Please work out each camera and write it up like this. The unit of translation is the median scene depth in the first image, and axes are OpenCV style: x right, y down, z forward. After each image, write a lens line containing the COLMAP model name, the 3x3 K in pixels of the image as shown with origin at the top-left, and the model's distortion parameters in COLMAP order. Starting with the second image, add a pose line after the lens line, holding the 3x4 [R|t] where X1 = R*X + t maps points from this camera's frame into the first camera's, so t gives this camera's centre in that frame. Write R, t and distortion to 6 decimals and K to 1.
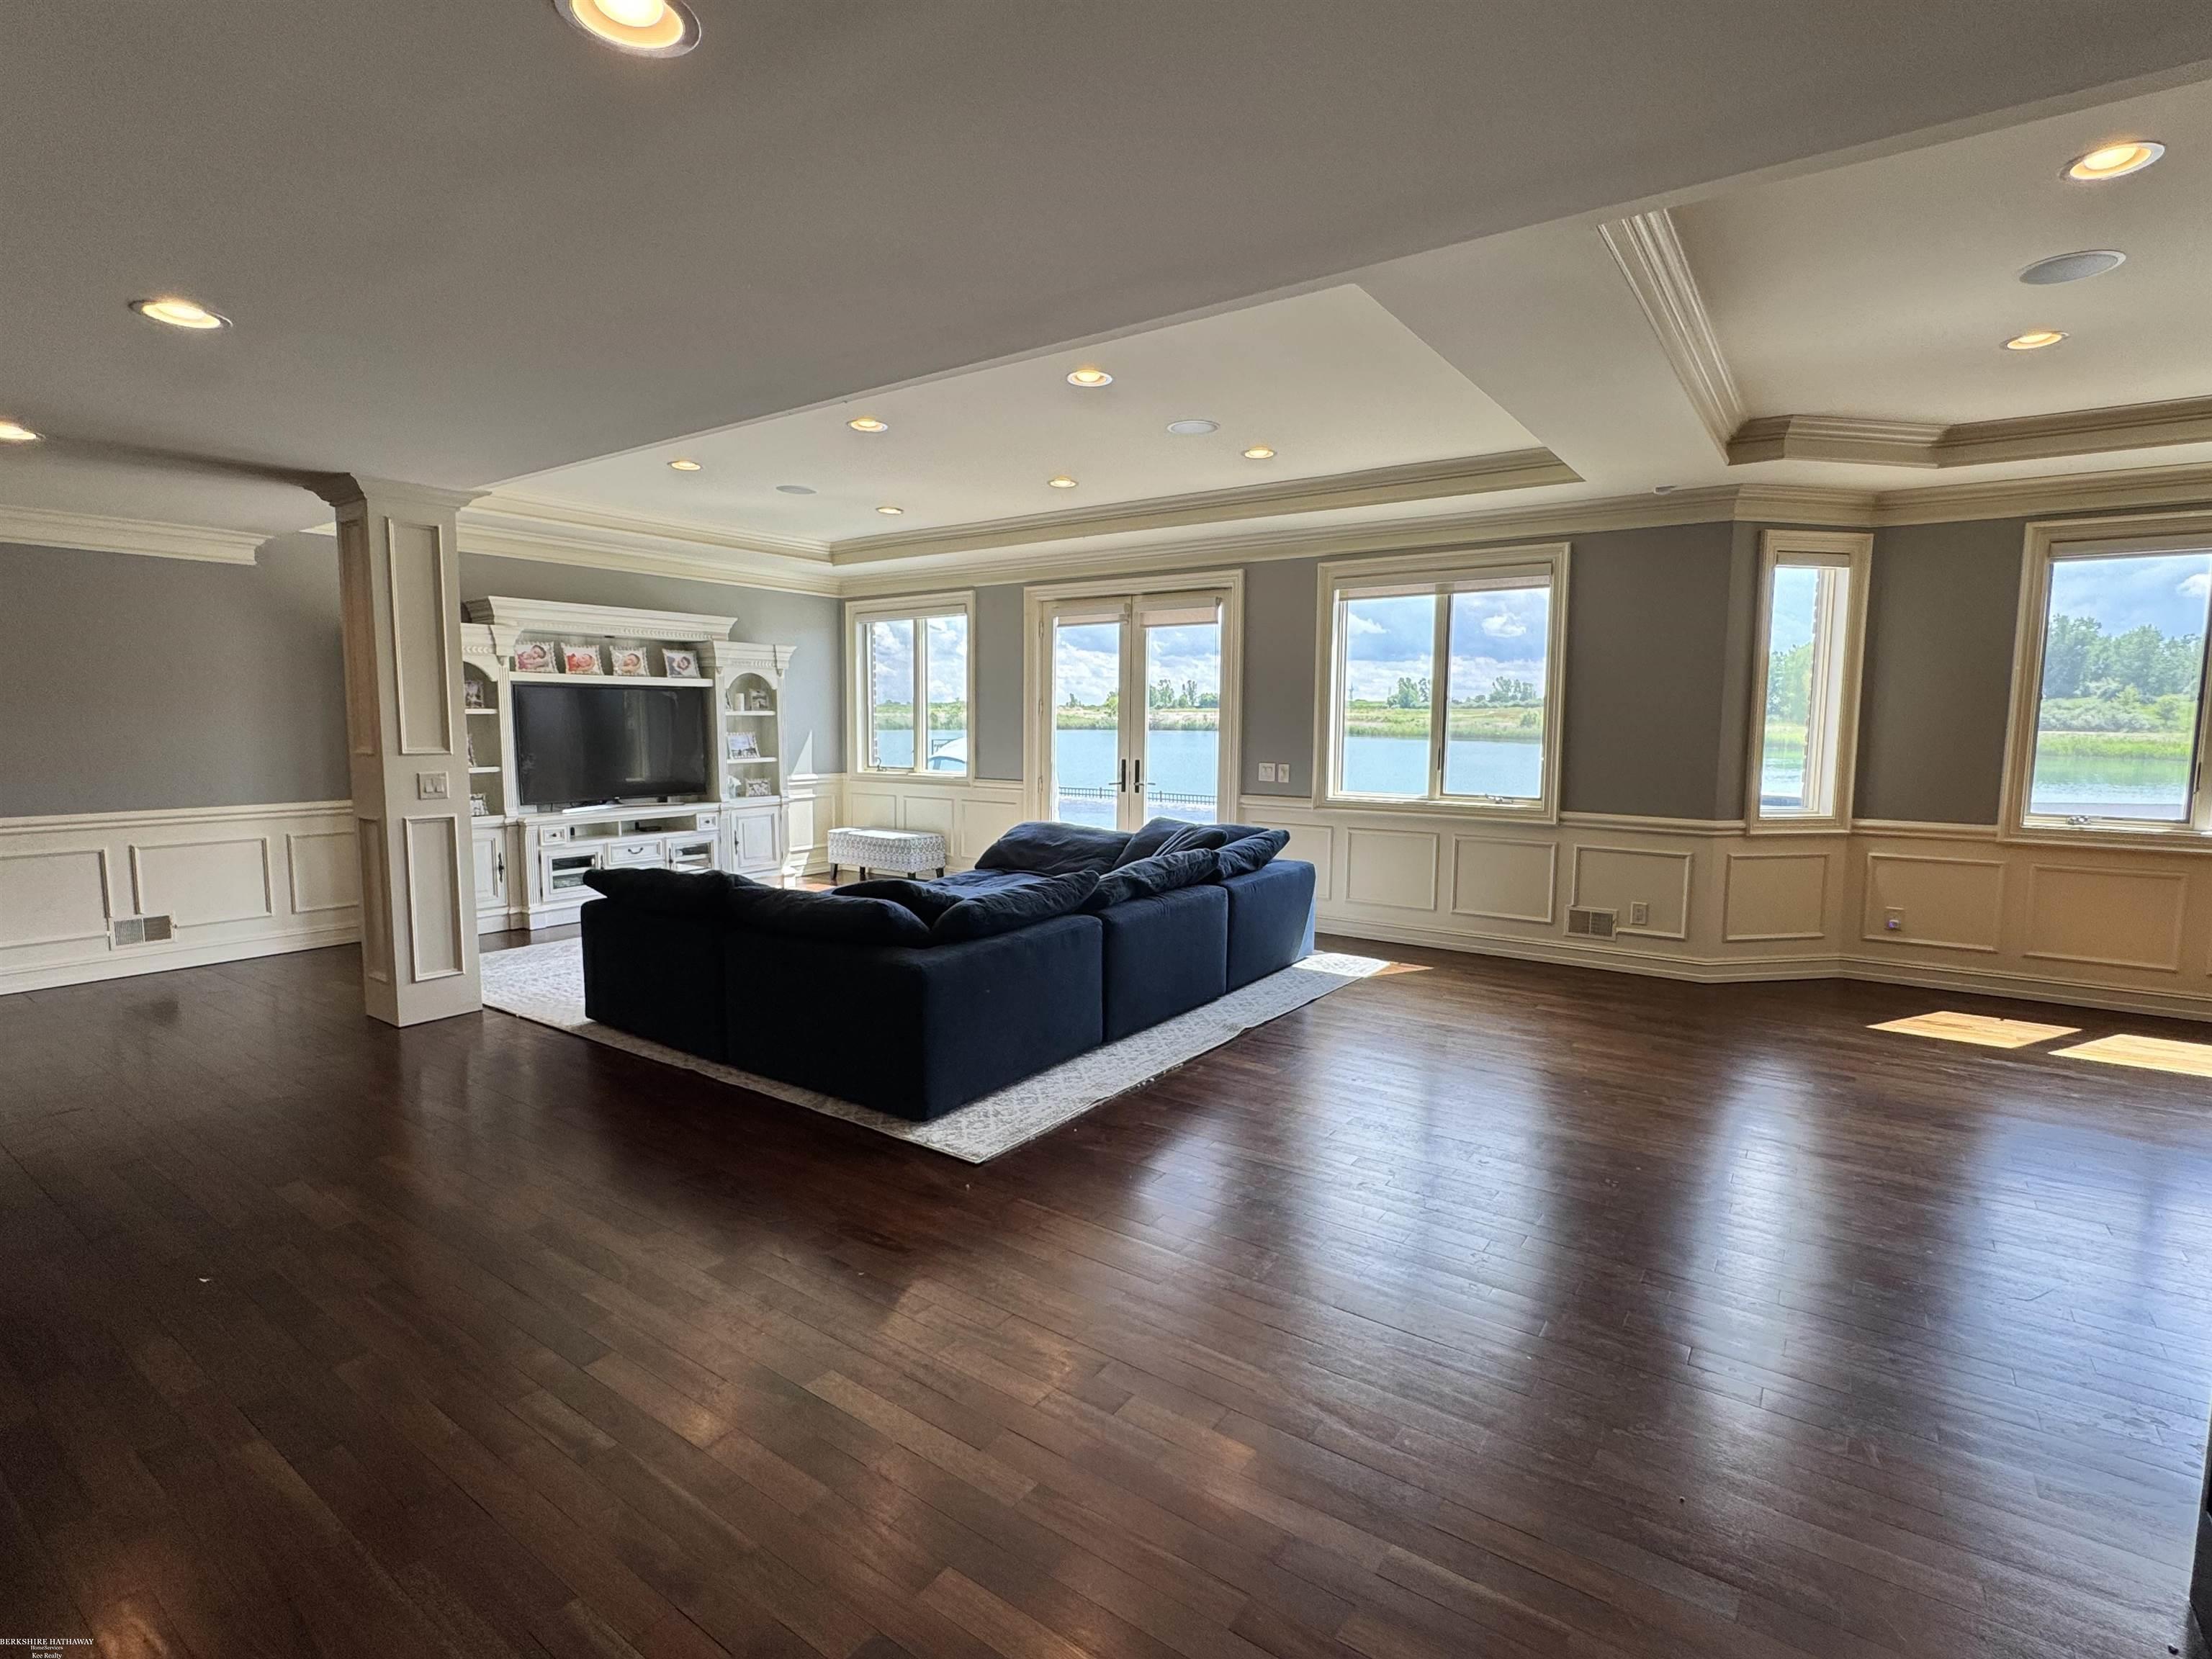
lens RADIAL K [[1062.1, 0, 1110.3], [0, 1062.1, 829.8], [0, 0, 1]] dist [-0.002330, -0.000299]
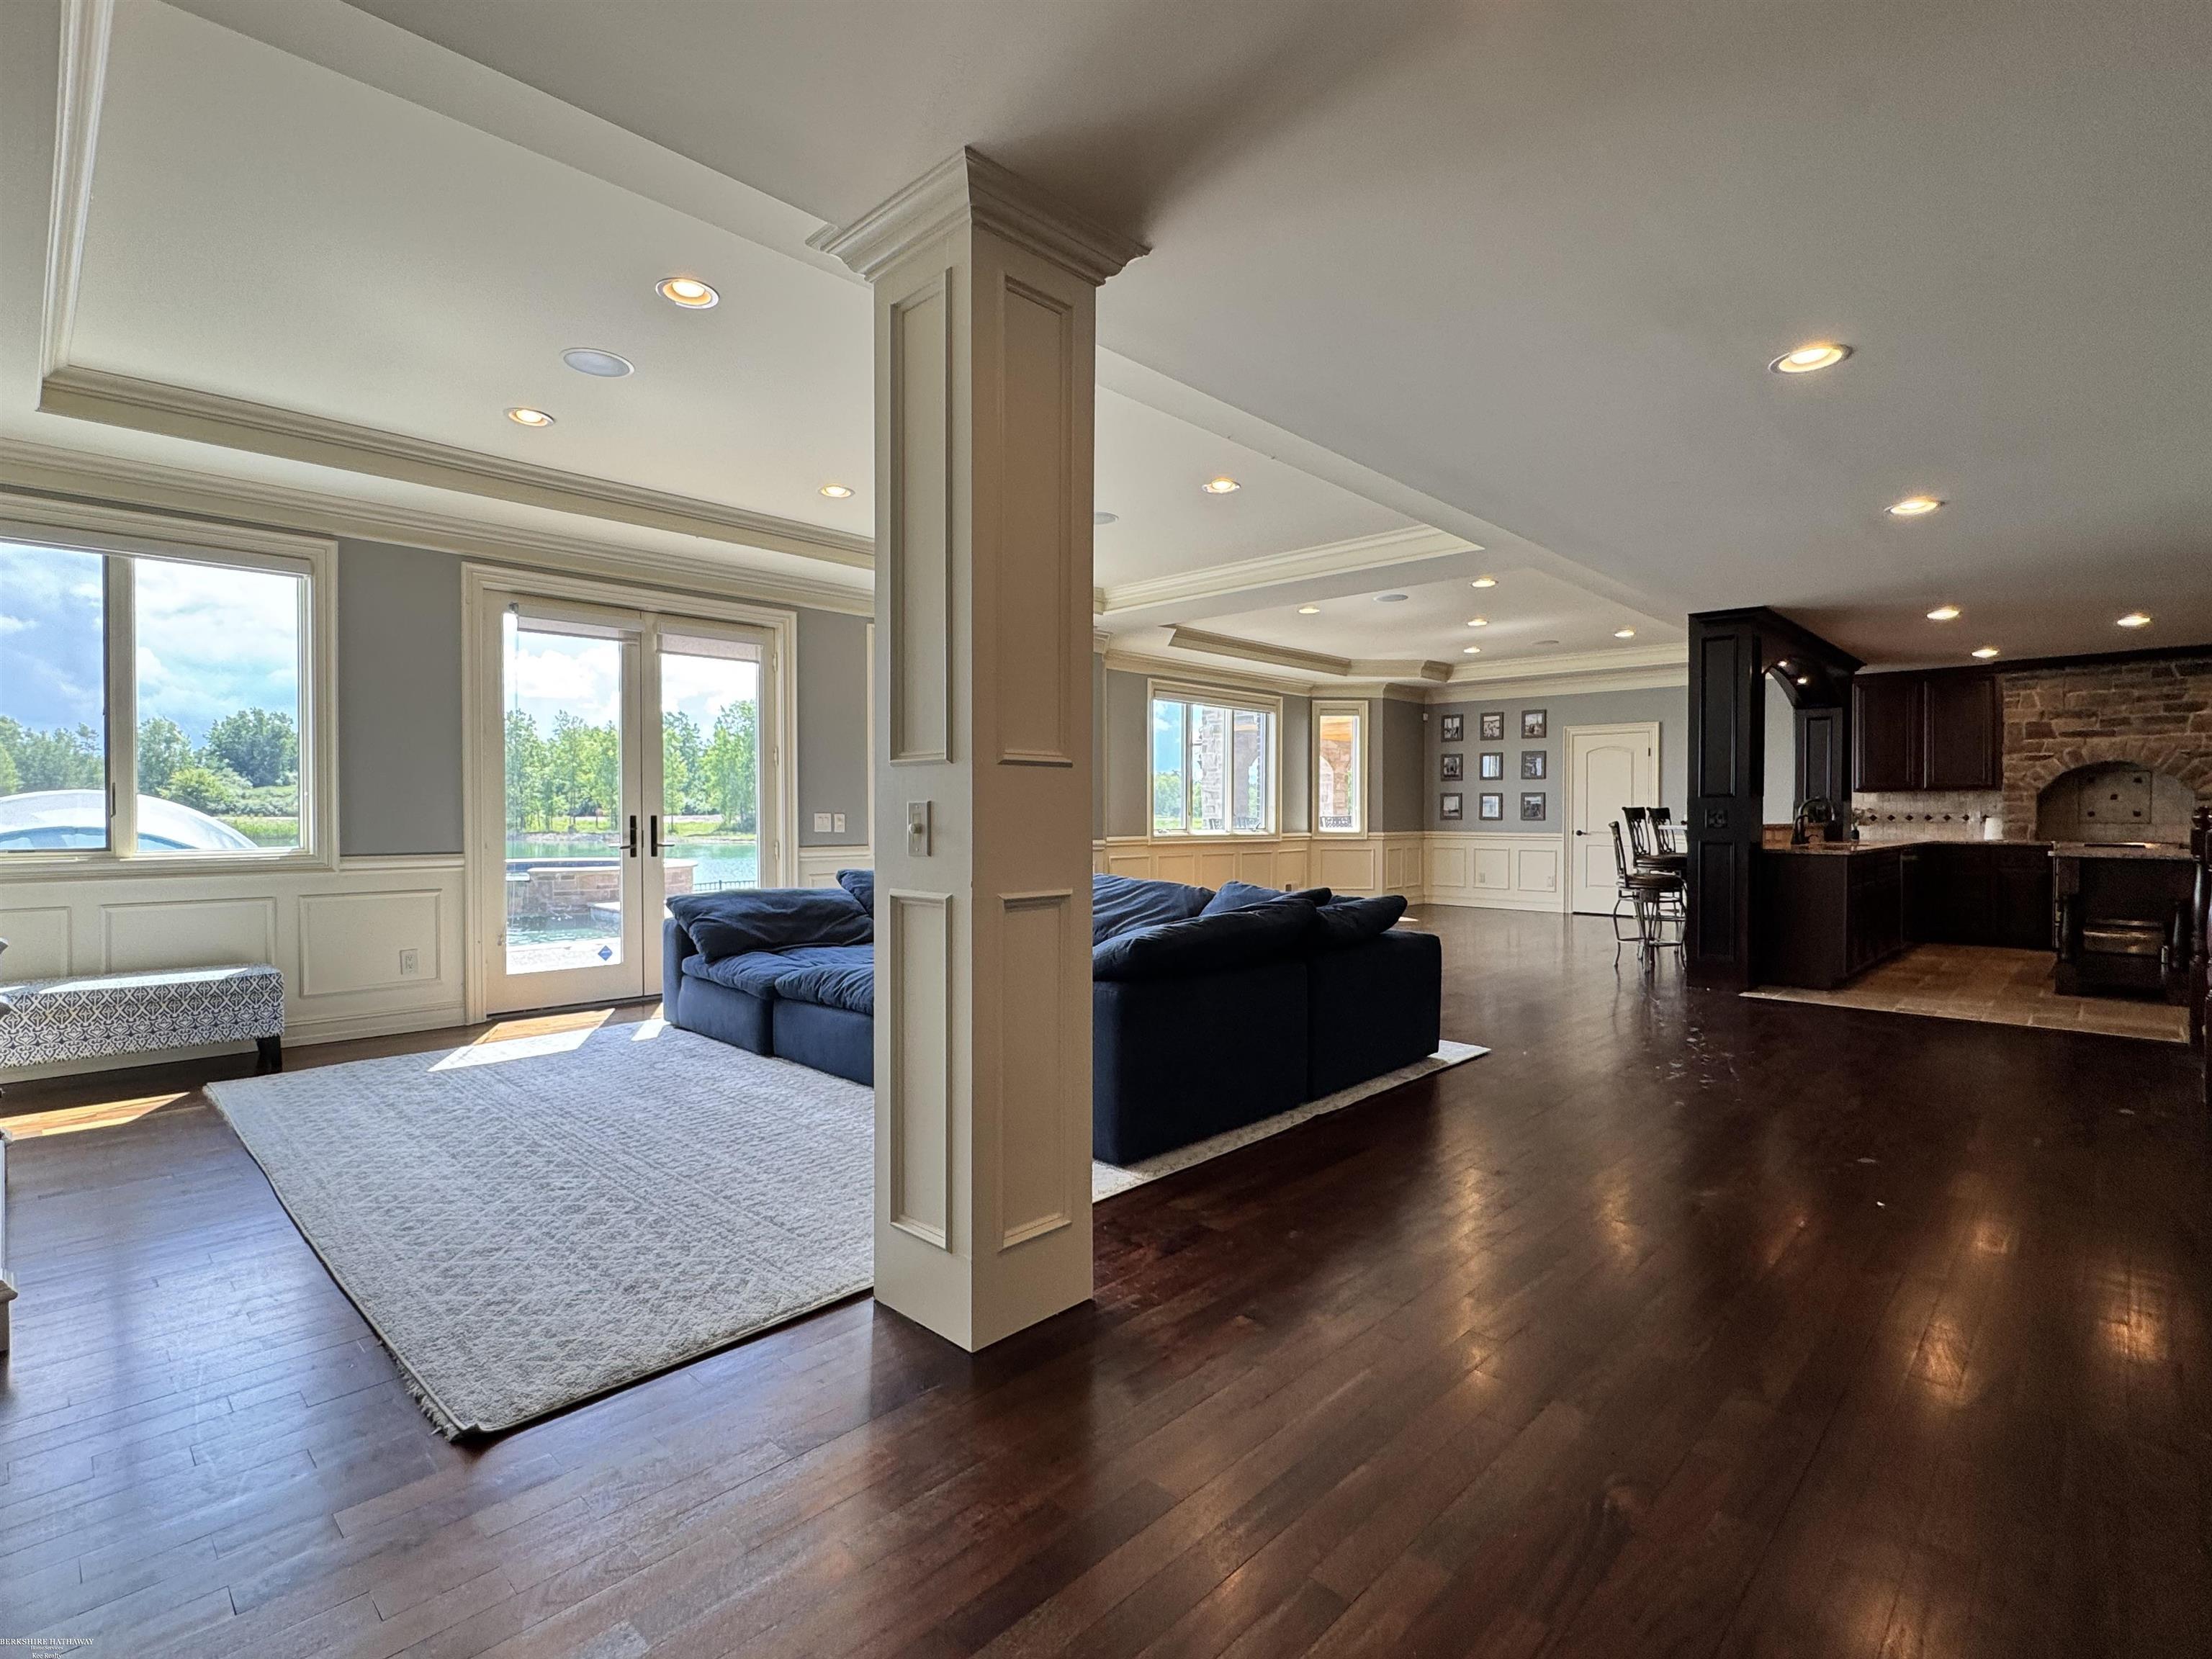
lens RADIAL K [[1062.1, 0, 1108.7], [0, 1062.1, 823.3], [0, 0, 1]] dist [-0.002330, -0.000299]
pose [[0.149084, -0.016763, 0.988682, -0.742462], [0.104818, 0.994491, 0.001056, -0.025929], [-0.983253, 0.103475, 0.150020, 0.565855]]
